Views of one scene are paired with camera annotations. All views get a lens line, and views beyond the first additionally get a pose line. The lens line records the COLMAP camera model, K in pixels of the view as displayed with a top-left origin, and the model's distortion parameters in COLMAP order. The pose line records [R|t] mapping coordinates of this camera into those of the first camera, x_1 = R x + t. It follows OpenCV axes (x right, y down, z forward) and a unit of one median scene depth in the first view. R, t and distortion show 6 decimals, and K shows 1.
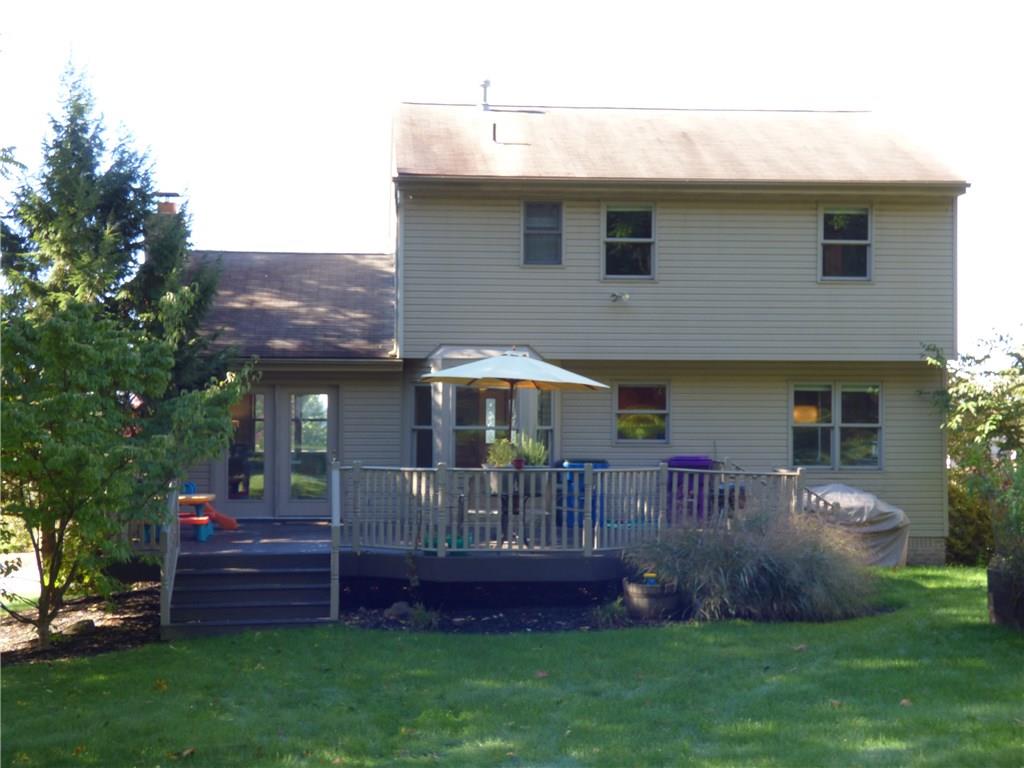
lens RADIAL K [[1664.1, 0, 512.0], [0, 1664.1, 384.0], [0, 0, 1]] dist [0.126557, 0.036620]
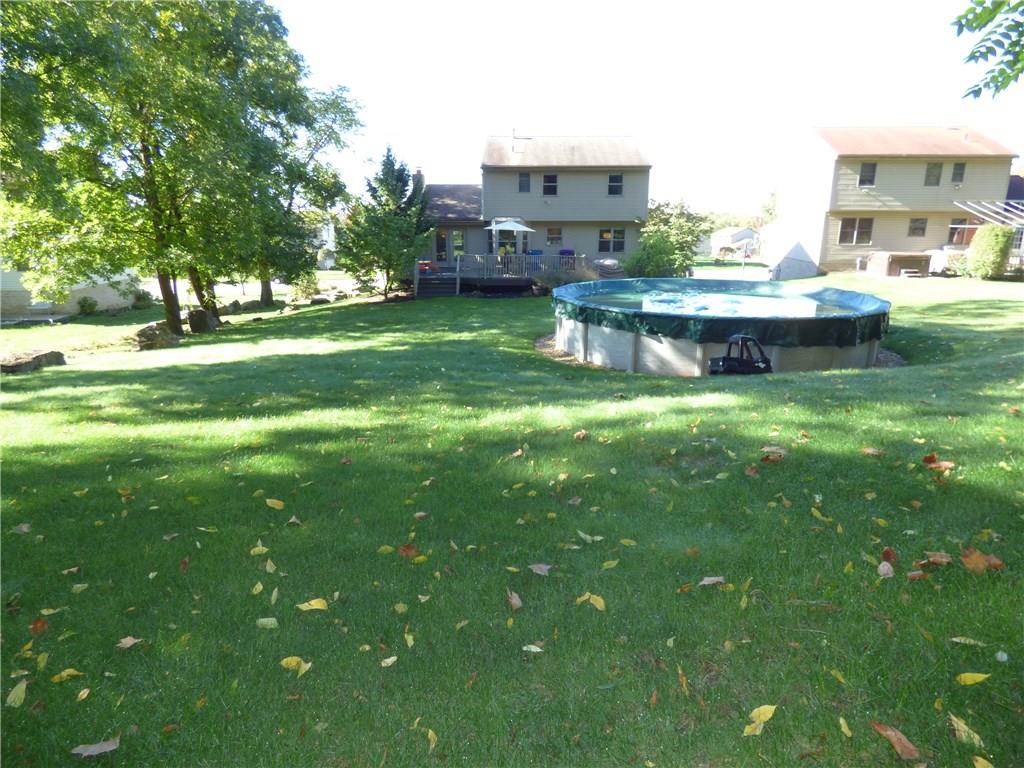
lens RADIAL K [[612.4, 0, 512.0], [0, 612.4, 384.0], [0, 0, 1]] dist [-0.015666, -0.000653]
pose [[0.995763, 0.020881, -0.089558, 0.114025], [0.004736, 0.960941, 0.276712, -0.040755], [0.091838, -0.275964, 0.956771, -0.311275]]
